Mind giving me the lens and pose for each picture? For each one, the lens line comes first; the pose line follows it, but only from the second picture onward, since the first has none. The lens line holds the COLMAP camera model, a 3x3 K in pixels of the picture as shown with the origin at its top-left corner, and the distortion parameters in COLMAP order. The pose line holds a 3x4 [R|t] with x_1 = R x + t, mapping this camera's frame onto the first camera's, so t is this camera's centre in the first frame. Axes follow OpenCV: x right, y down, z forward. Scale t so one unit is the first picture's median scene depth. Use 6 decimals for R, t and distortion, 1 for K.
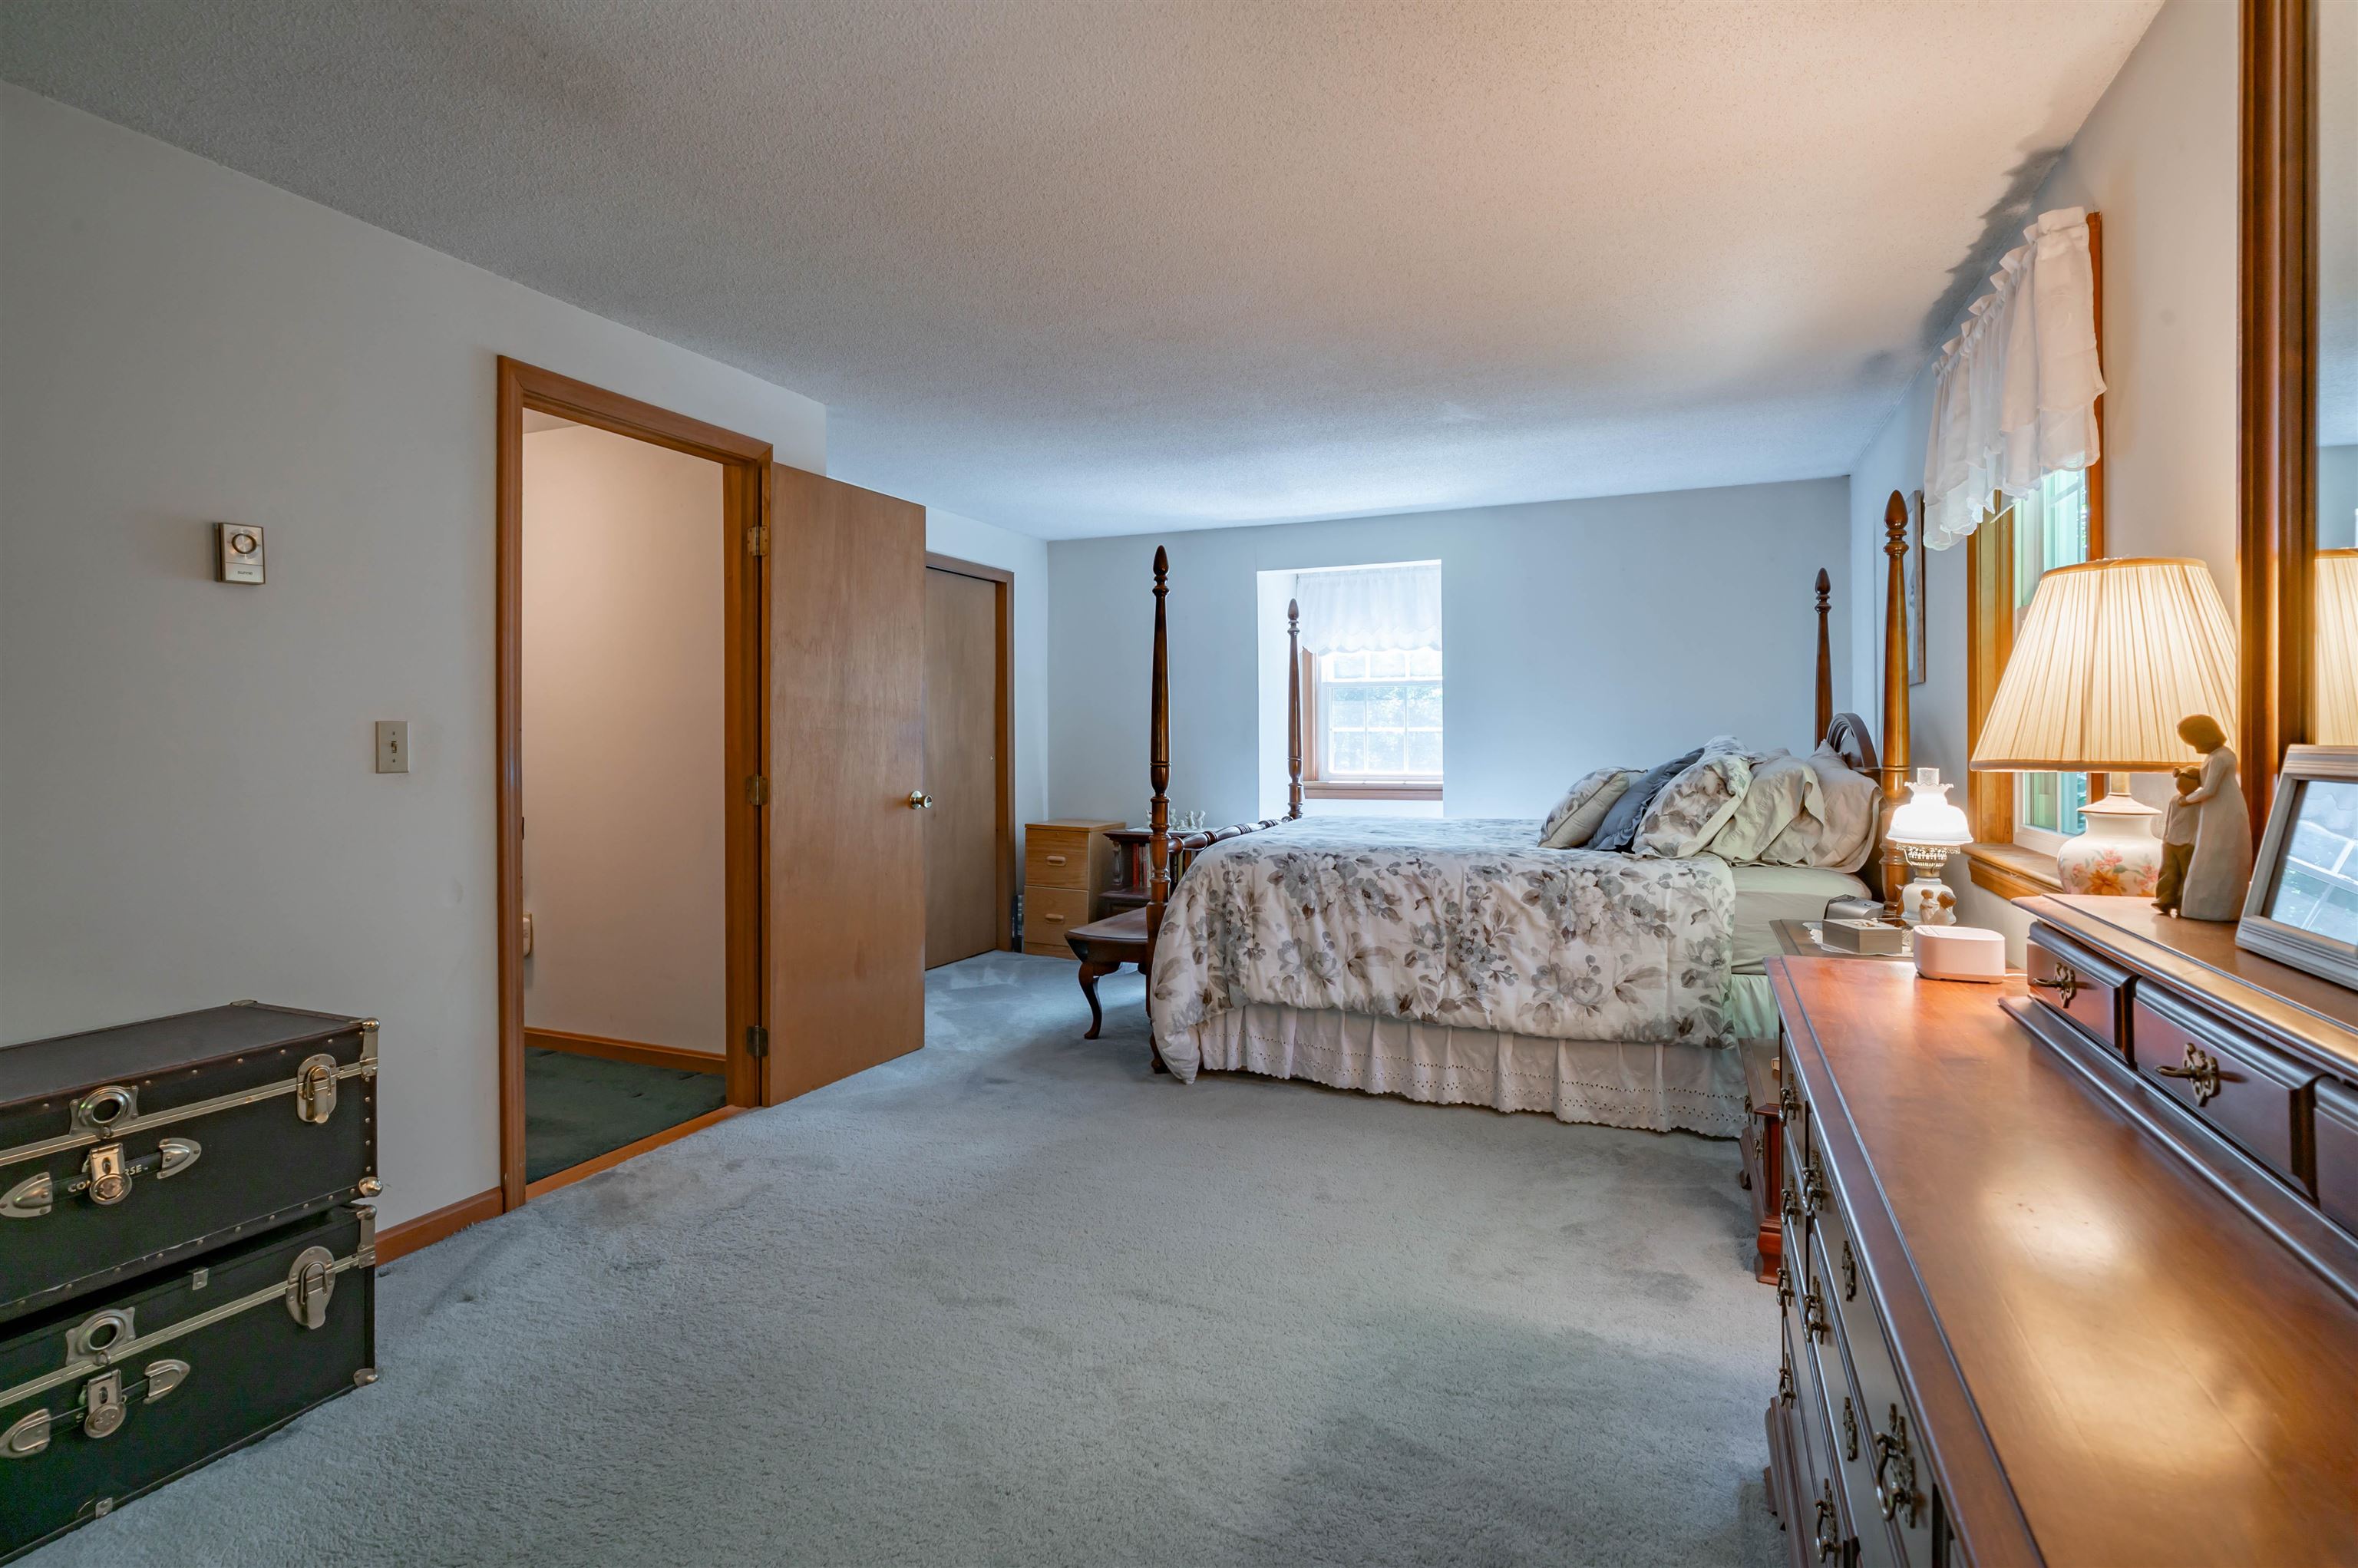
lens RADIAL K [[1132.4, 0, 1236.6], [0, 1132.4, 749.7], [0, 0, 1]] dist [-0.009946, 0.004214]
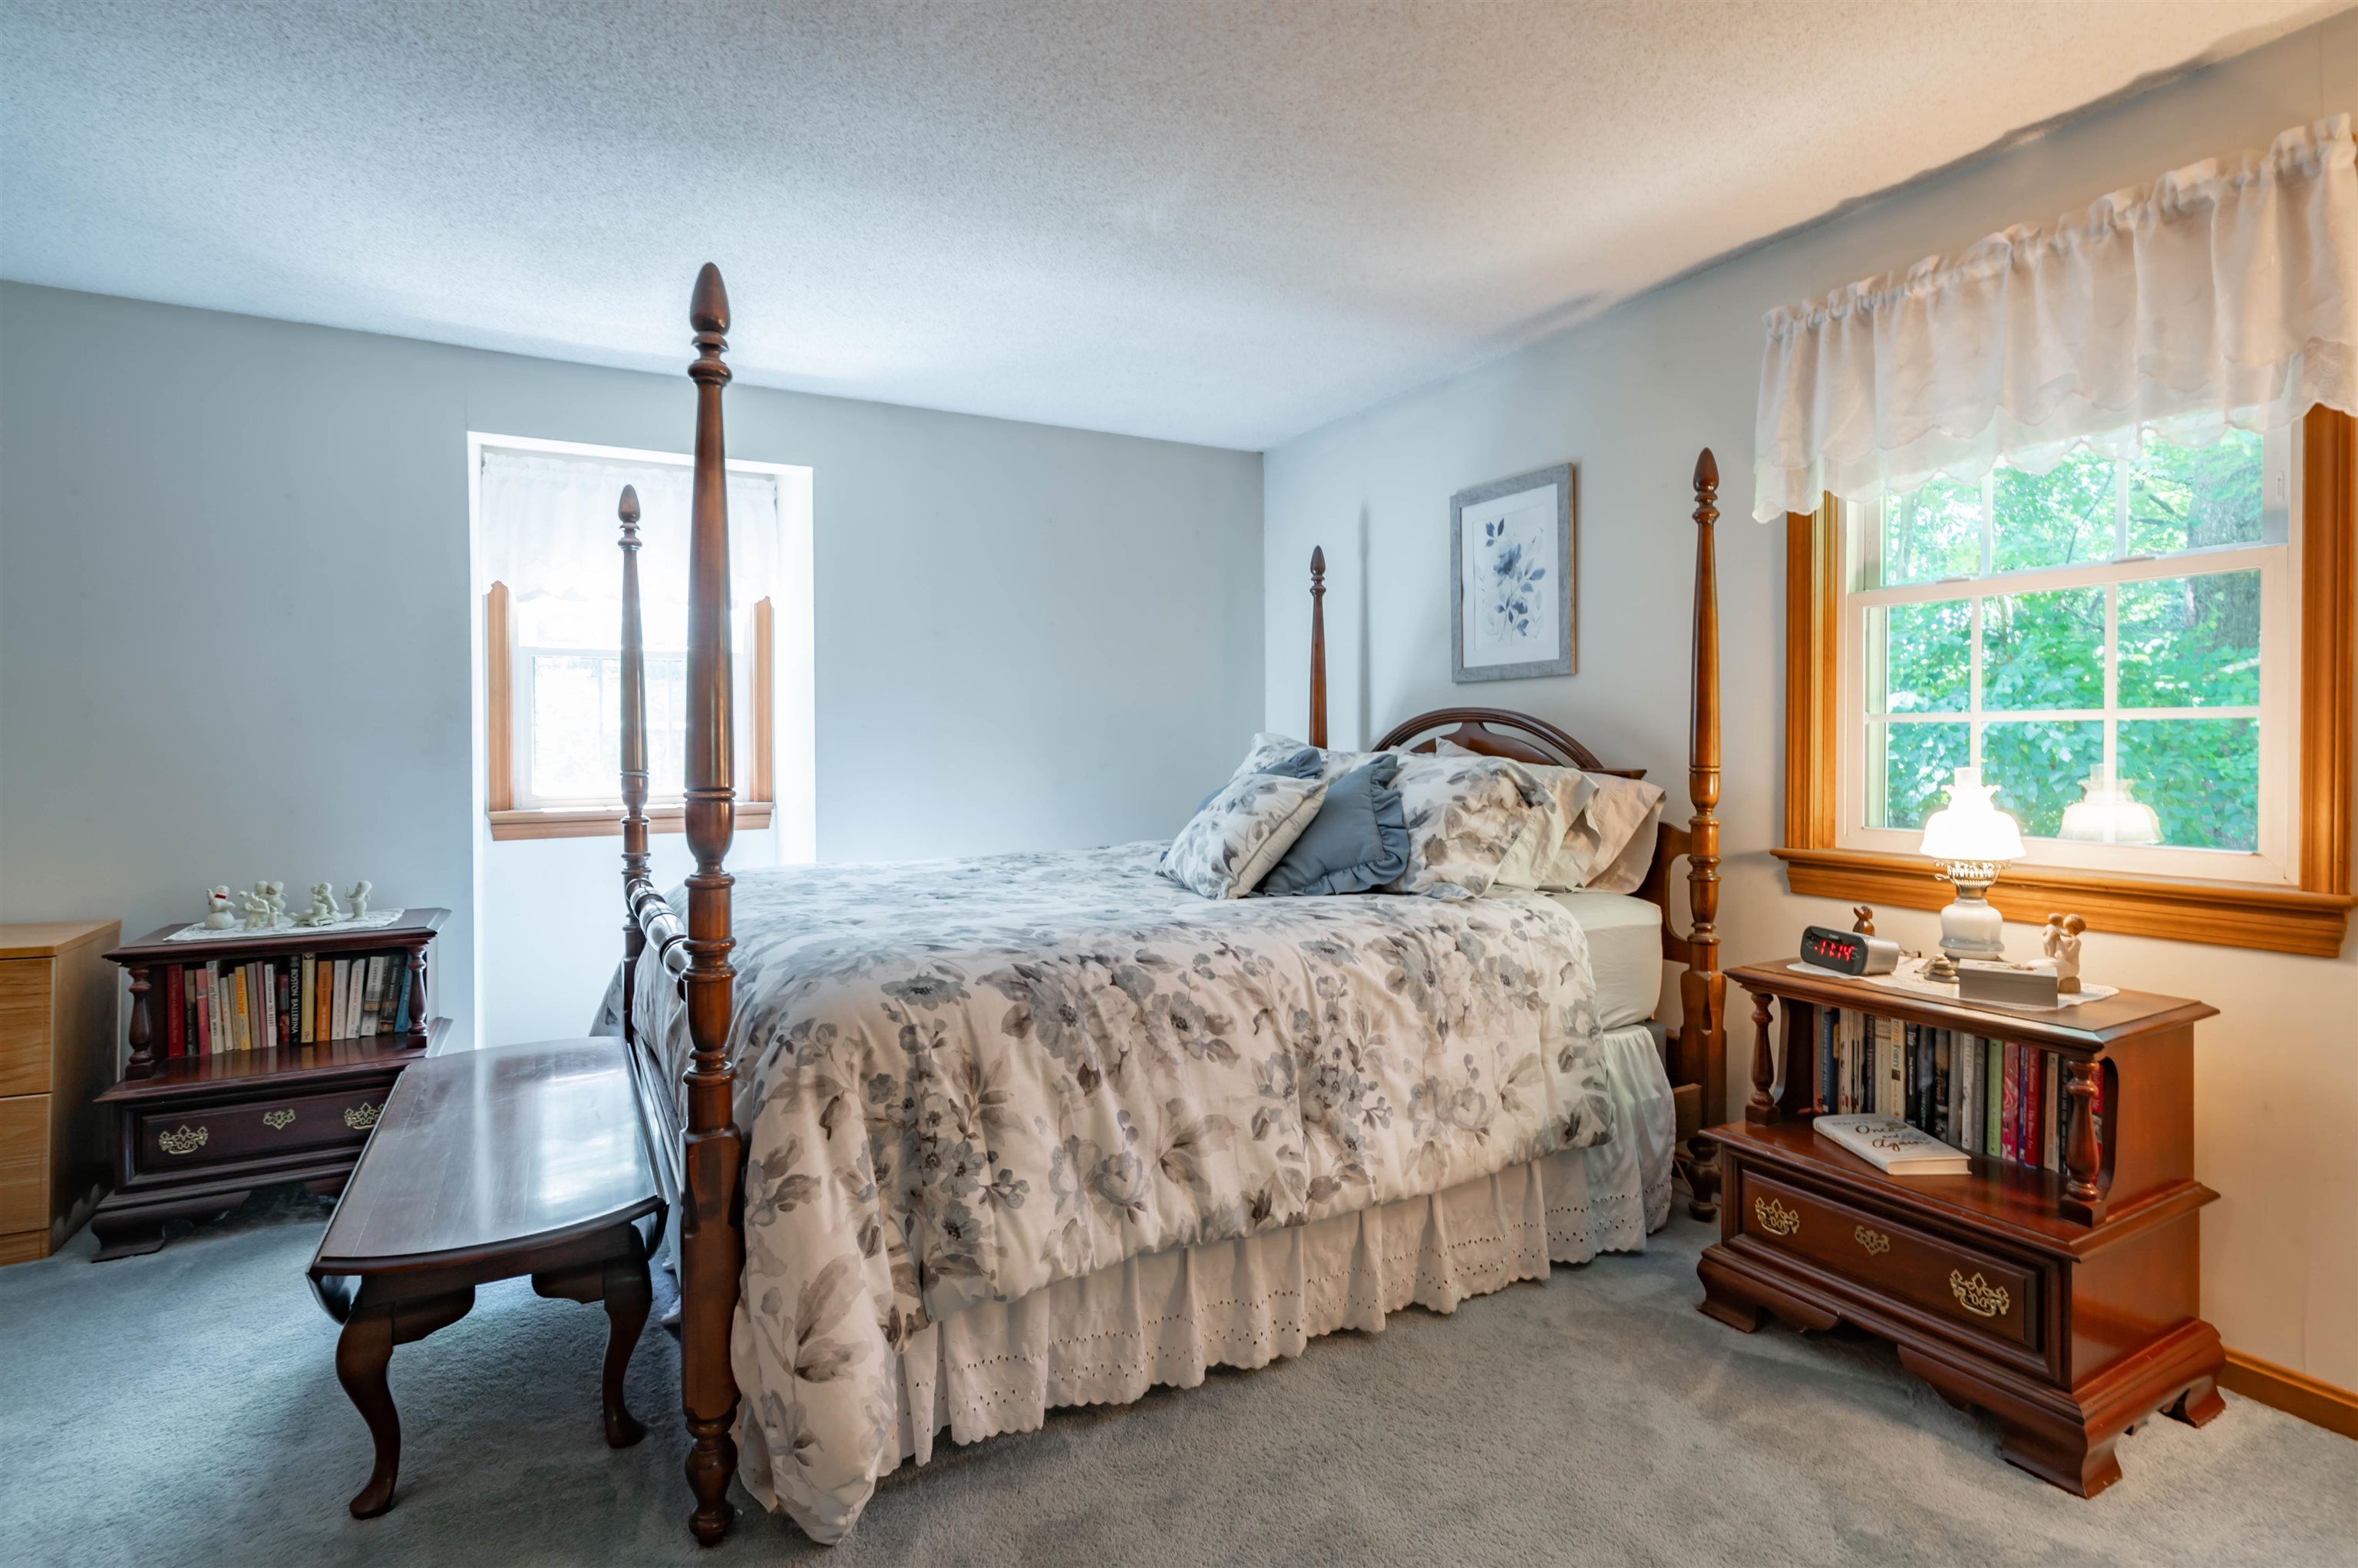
lens RADIAL K [[1132.4, 0, 1202.5], [0, 1132.4, 754.1], [0, 0, 1]] dist [-0.009946, 0.004214]
pose [[0.644023, -0.009723, 0.764944, -0.293365], [0.009348, 0.999945, 0.004840, -0.002363], [-0.764949, 0.004034, 0.644078, 0.657421]]
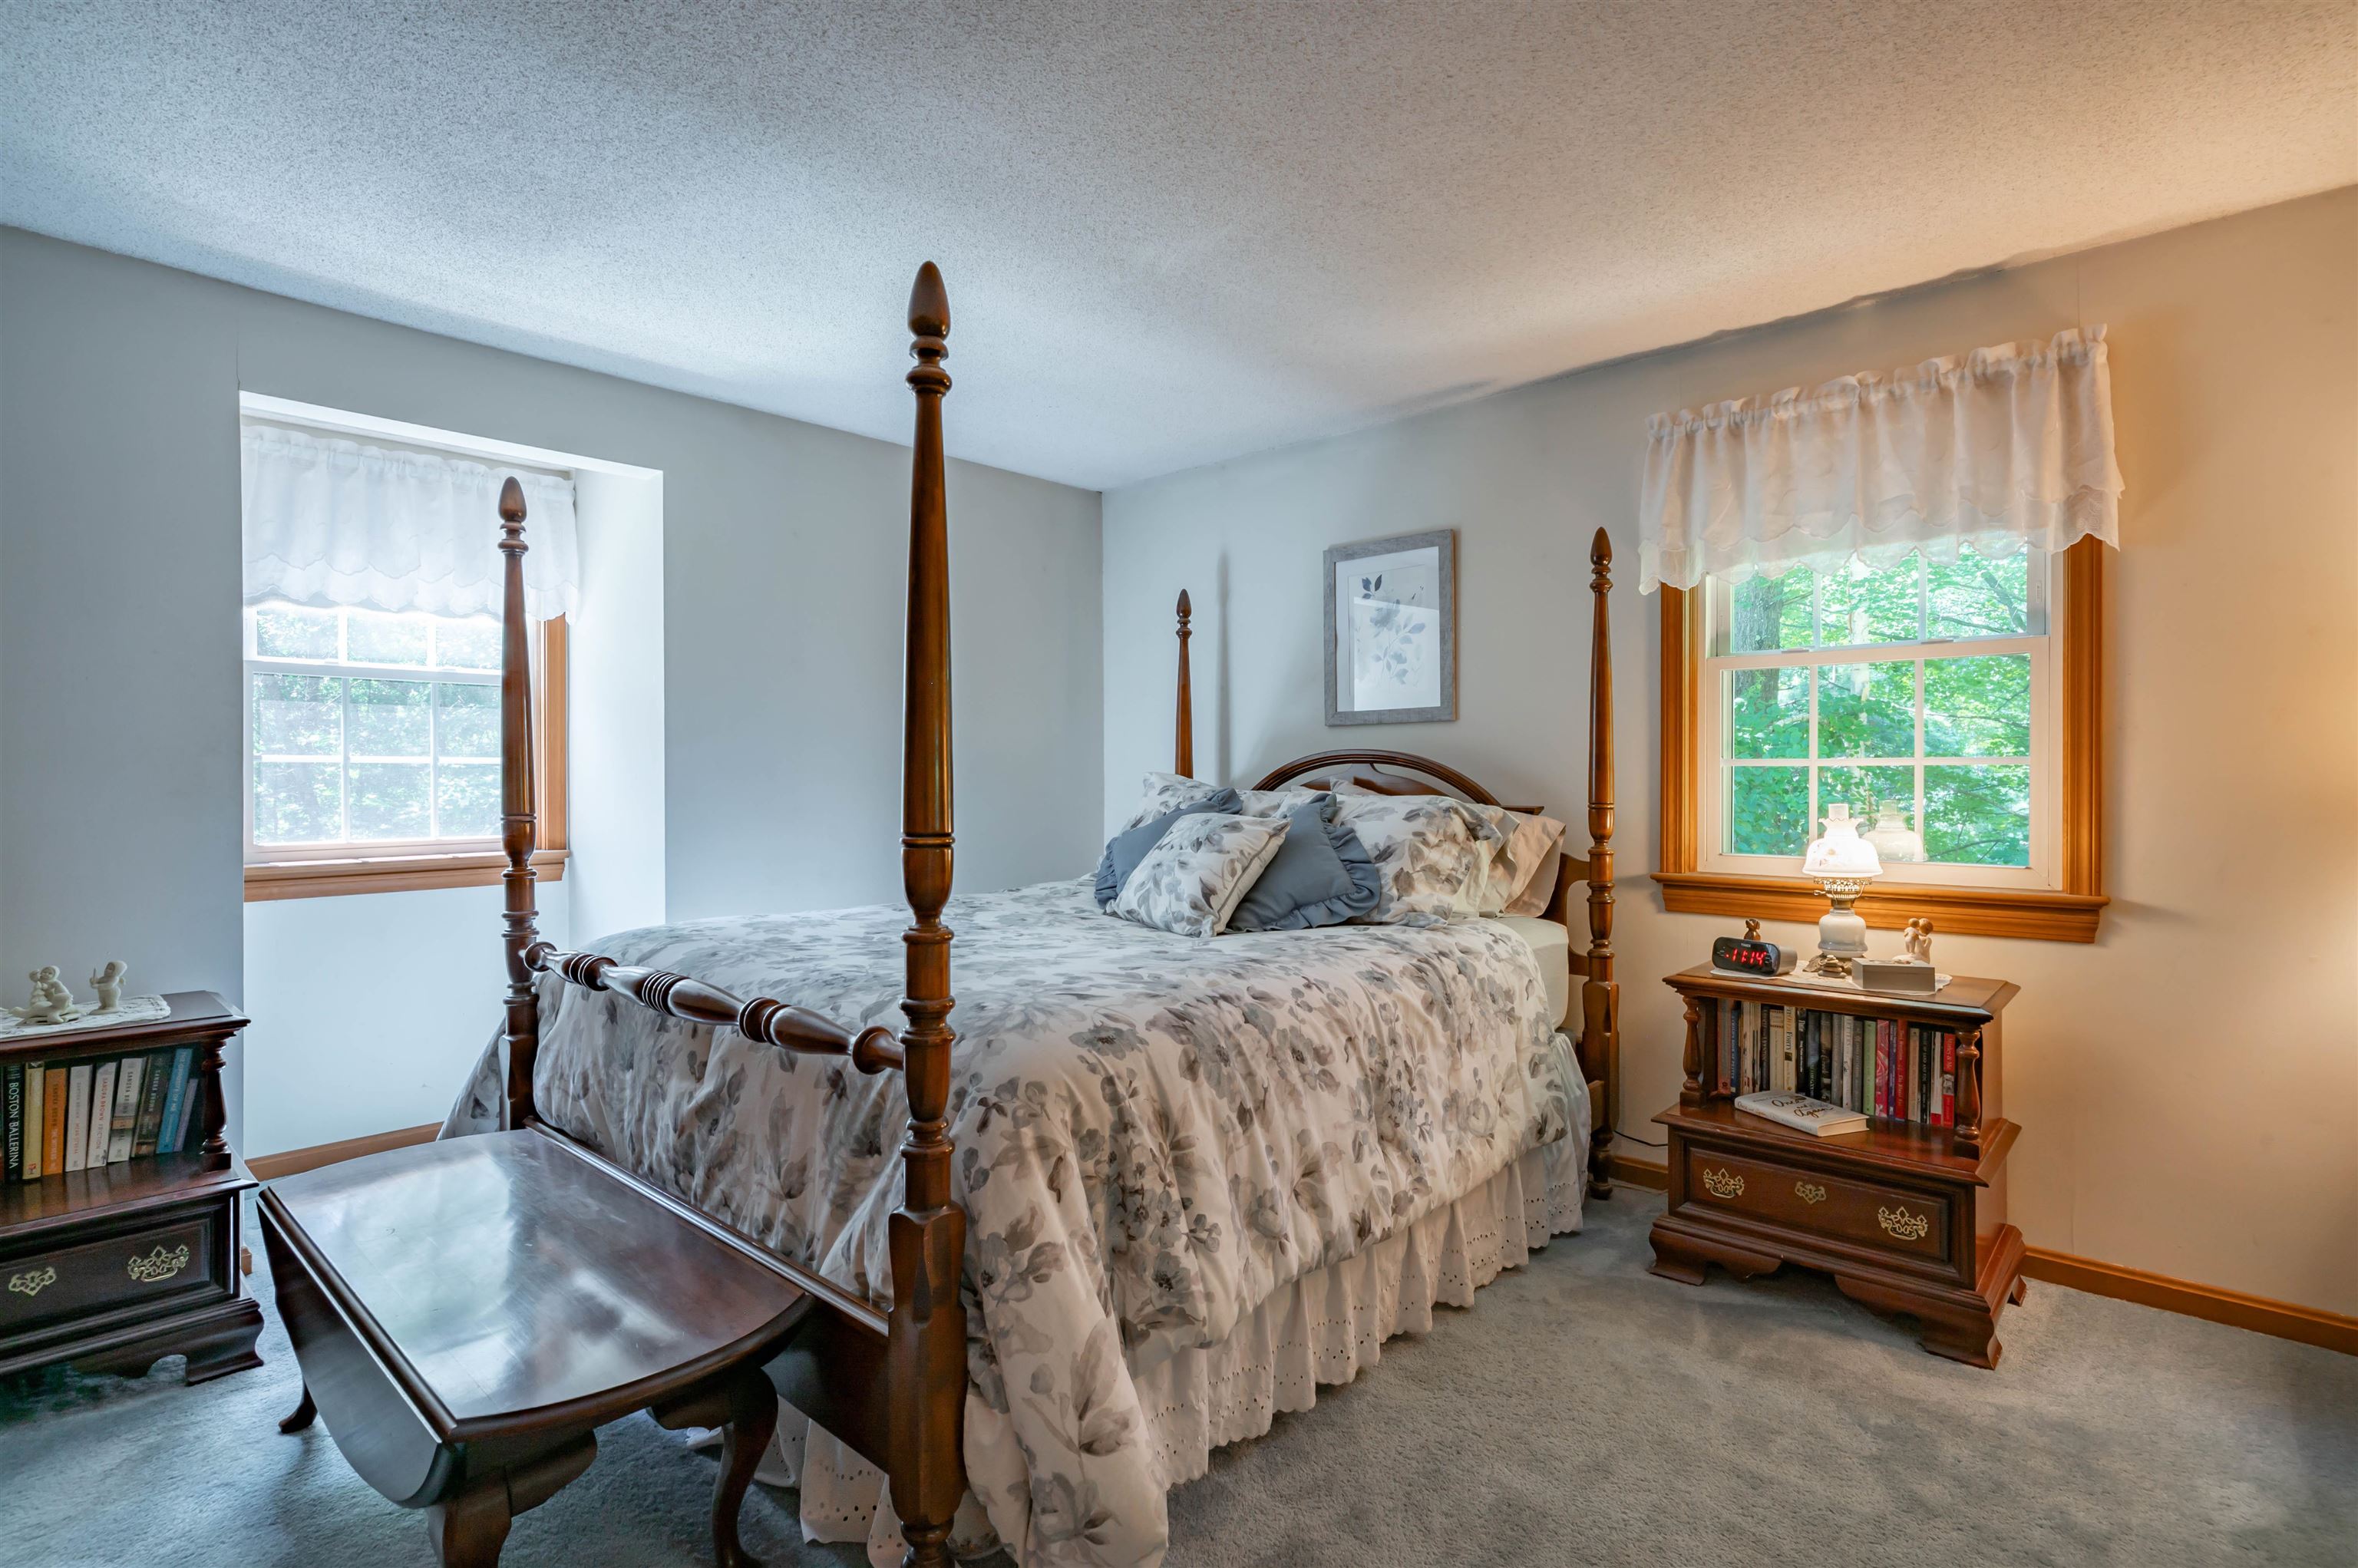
lens RADIAL K [[1132.4, 0, 1213.4], [0, 1132.4, 782.1], [0, 0, 1]] dist [-0.009946, 0.004214]
pose [[0.367837, -0.002856, 0.929886, -0.421944], [0.009041, 0.999959, -0.000505, -0.006139], [-0.929846, 0.008592, 0.367848, 0.850002]]
